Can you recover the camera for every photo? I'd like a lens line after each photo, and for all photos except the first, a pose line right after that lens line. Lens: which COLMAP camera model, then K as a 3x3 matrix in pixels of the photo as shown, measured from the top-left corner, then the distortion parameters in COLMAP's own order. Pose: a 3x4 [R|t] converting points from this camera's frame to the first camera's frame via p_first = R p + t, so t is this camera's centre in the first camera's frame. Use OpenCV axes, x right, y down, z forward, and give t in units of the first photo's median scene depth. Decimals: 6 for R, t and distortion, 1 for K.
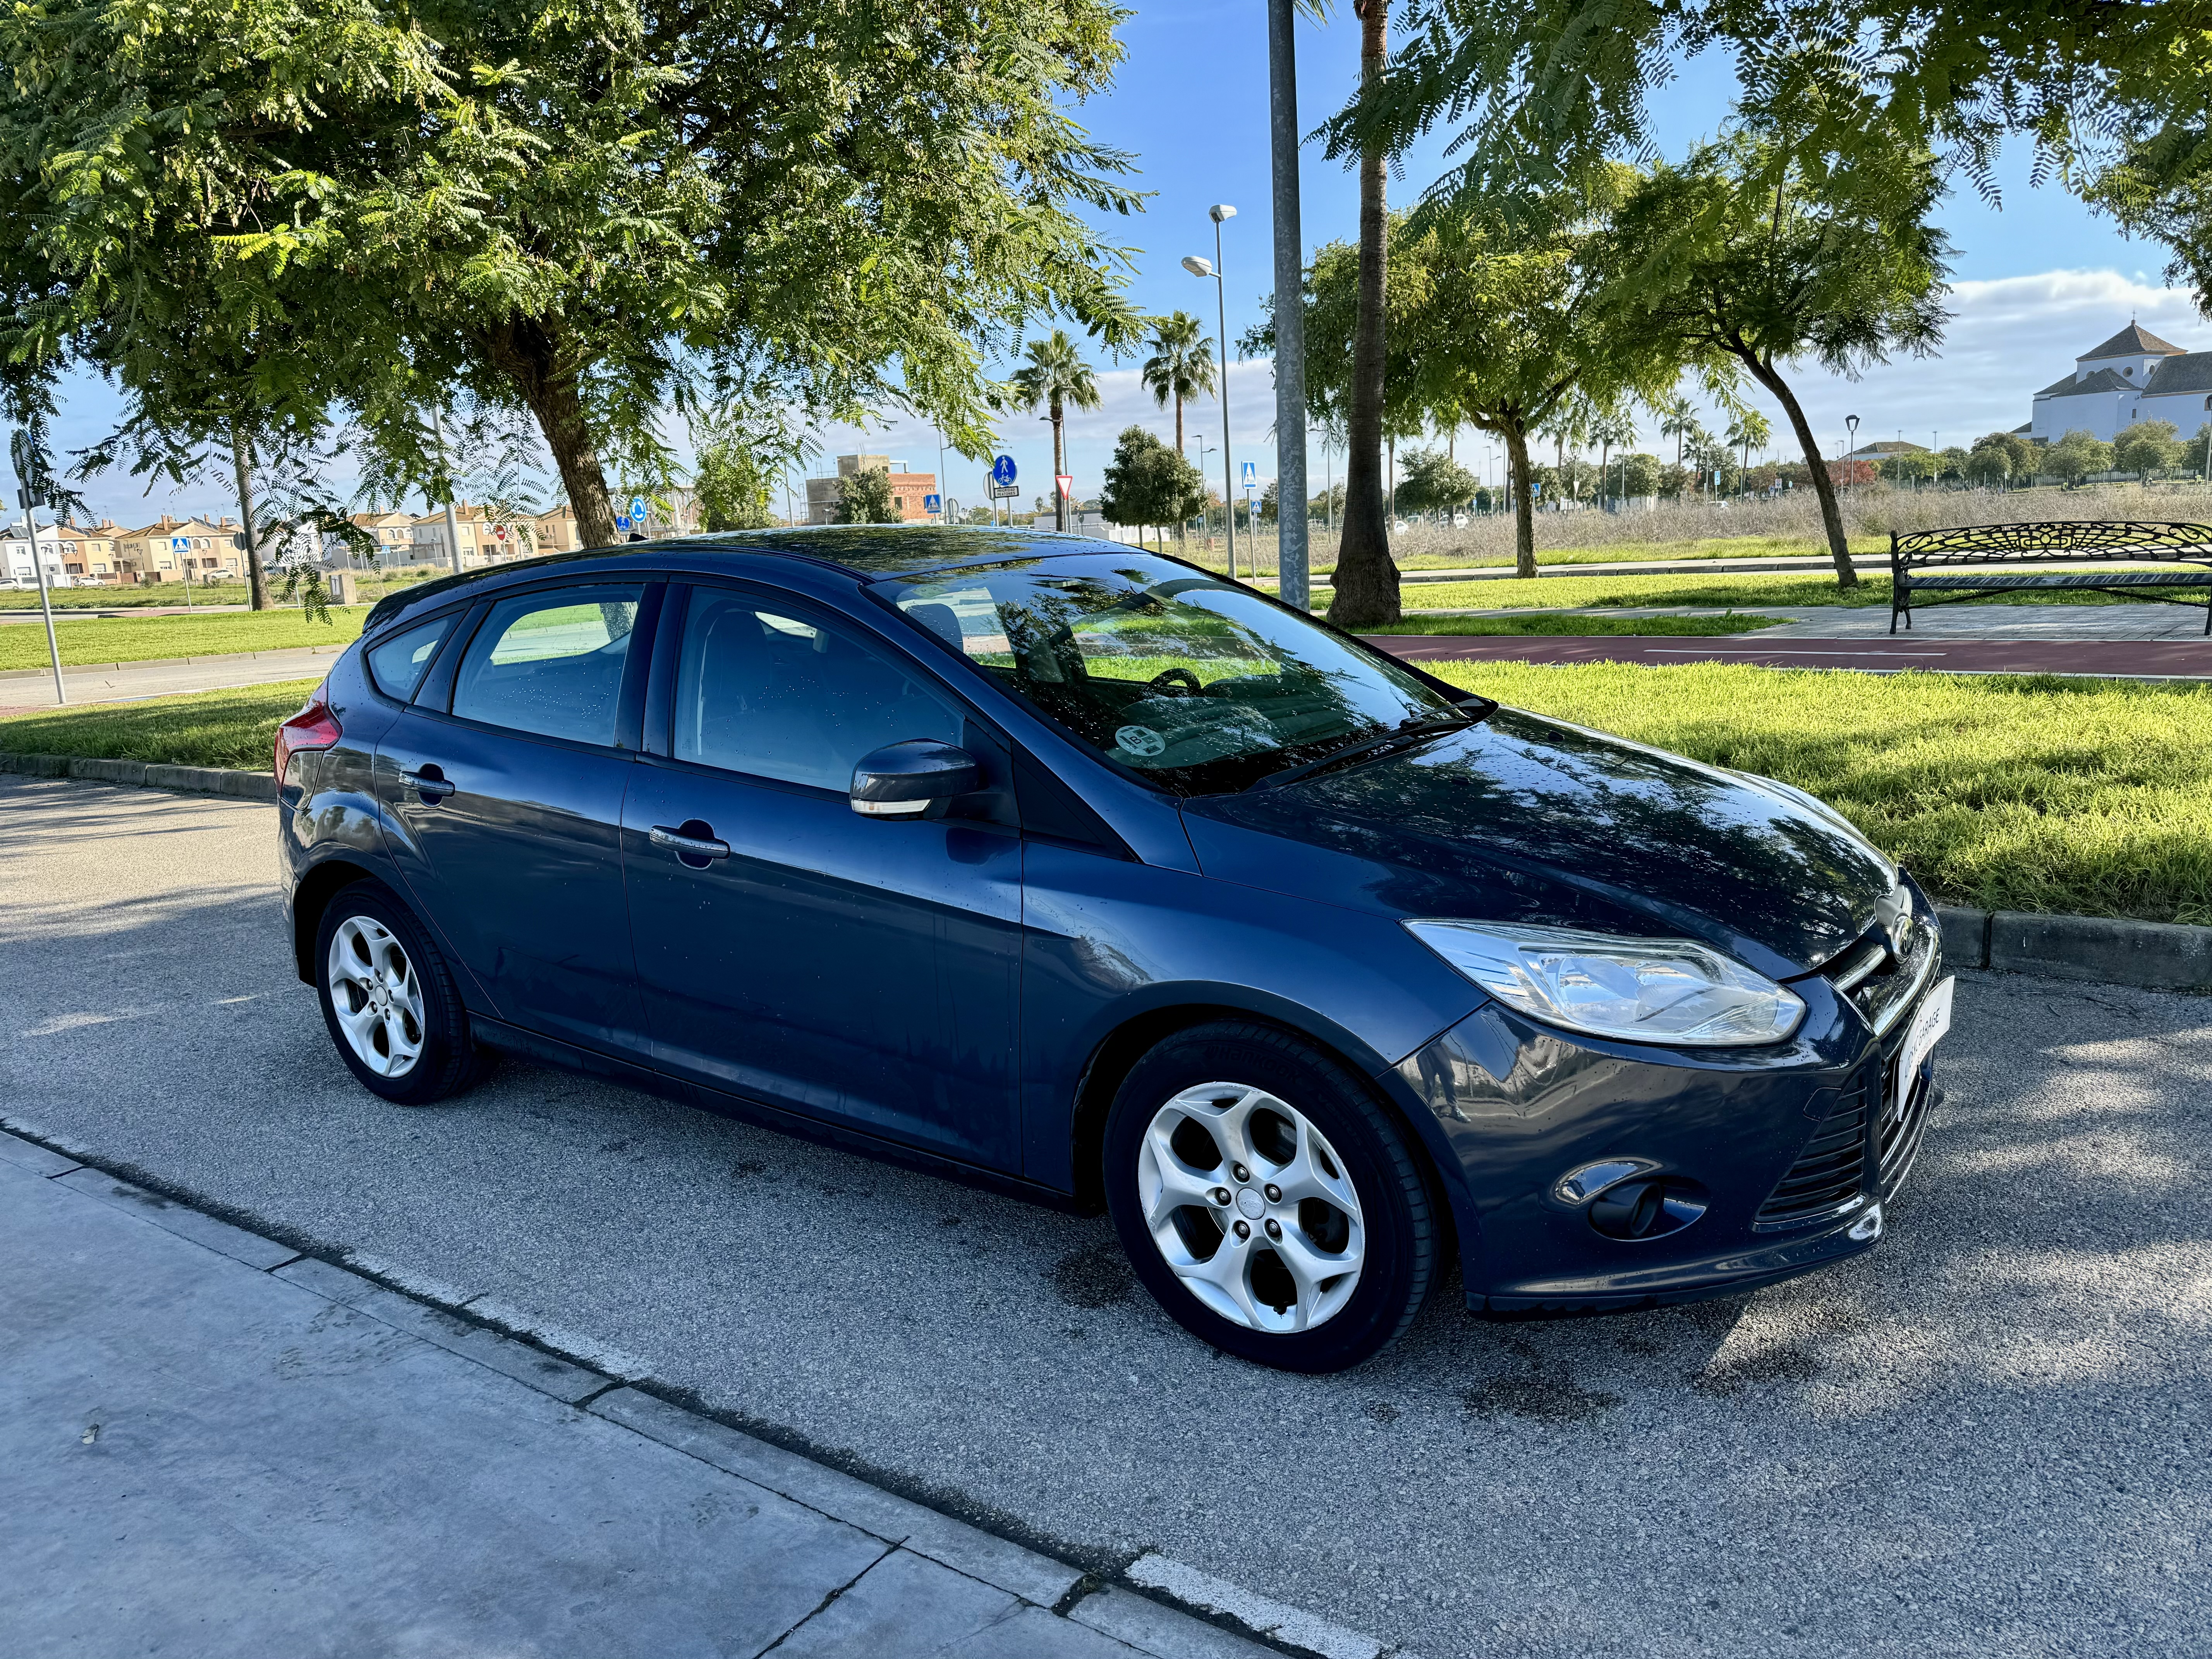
lens RADIAL K [[1541.7, 0, 1089.1], [0, 1541.7, 824.5], [0, 0, 1]] dist [0.009389, -0.013239]
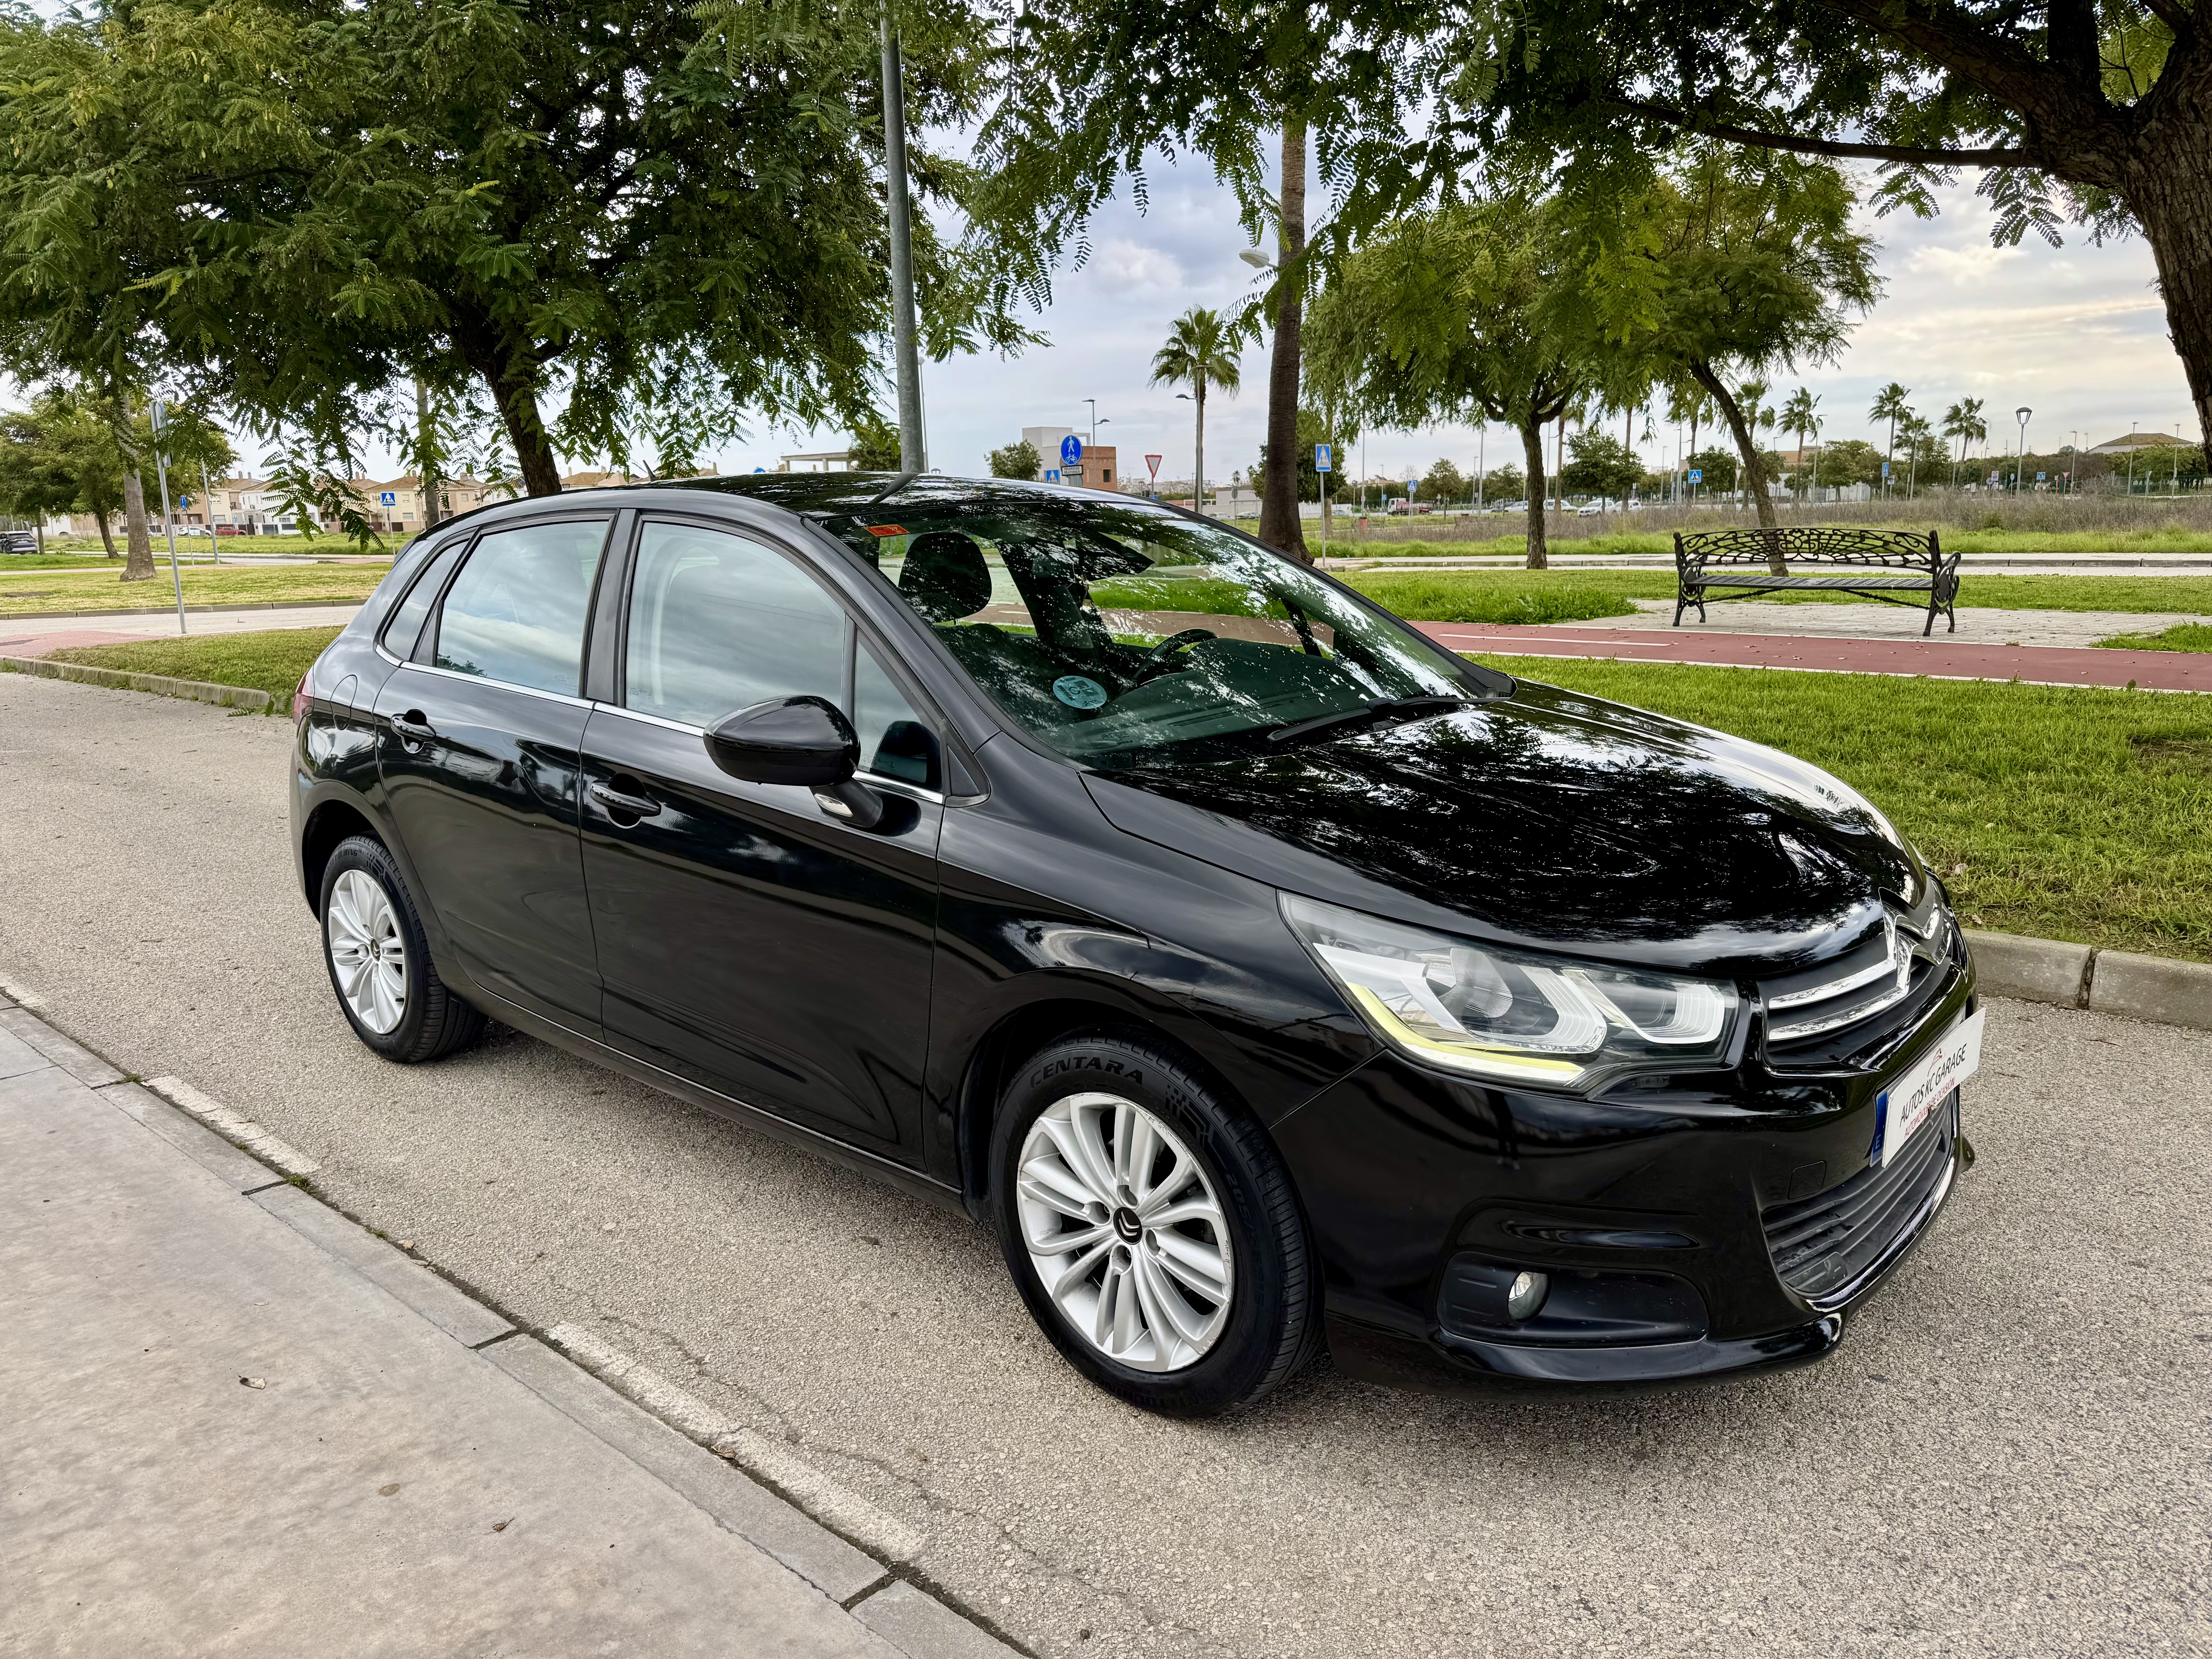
lens RADIAL K [[1541.7, 0, 1108.9], [0, 1541.7, 827.9], [0, 0, 1]] dist [0.009389, -0.013239]
pose [[0.992199, 0.049974, -0.114210, 0.250940], [-0.047761, 0.998616, 0.022032, 0.014168], [0.115153, -0.016405, 0.993212, -0.132797]]
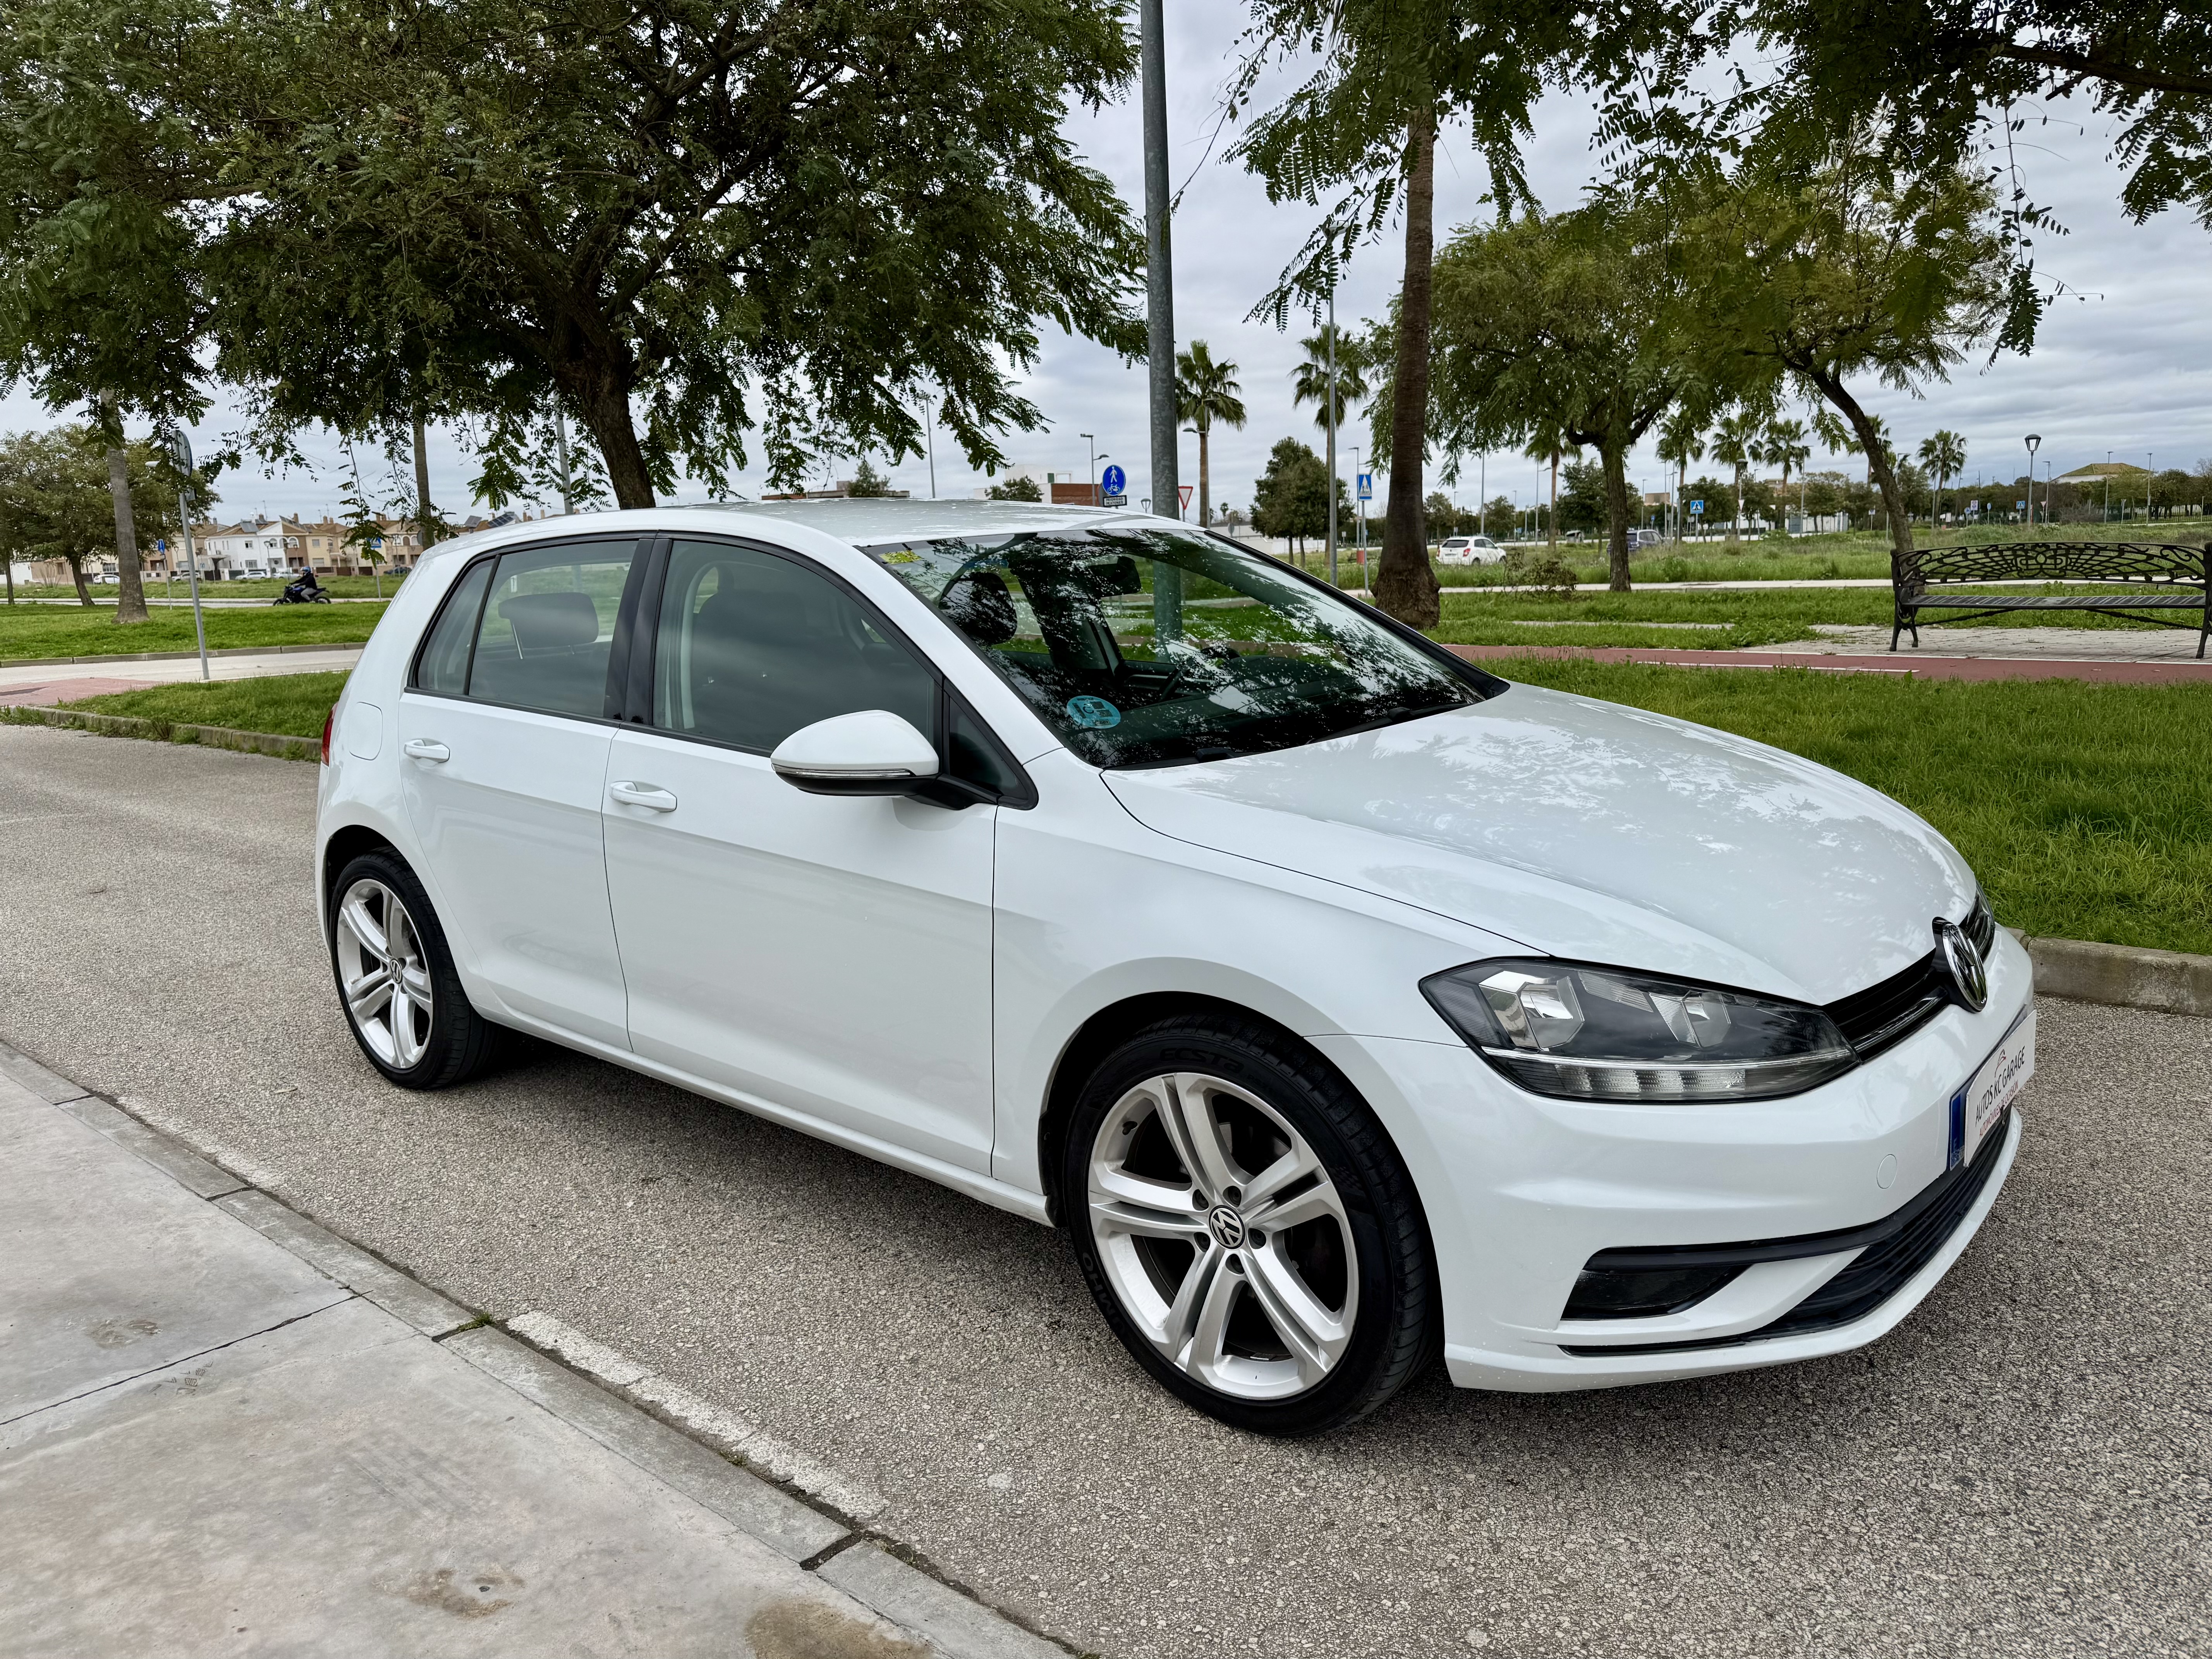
lens RADIAL K [[1541.7, 0, 1113.1], [0, 1541.7, 822.3], [0, 0, 1]] dist [0.009389, -0.013239]
pose [[0.994990, 0.033554, -0.094171, 0.114137], [-0.034319, 0.999390, -0.006512, 0.010934], [0.093895, 0.009711, 0.995535, -0.042853]]
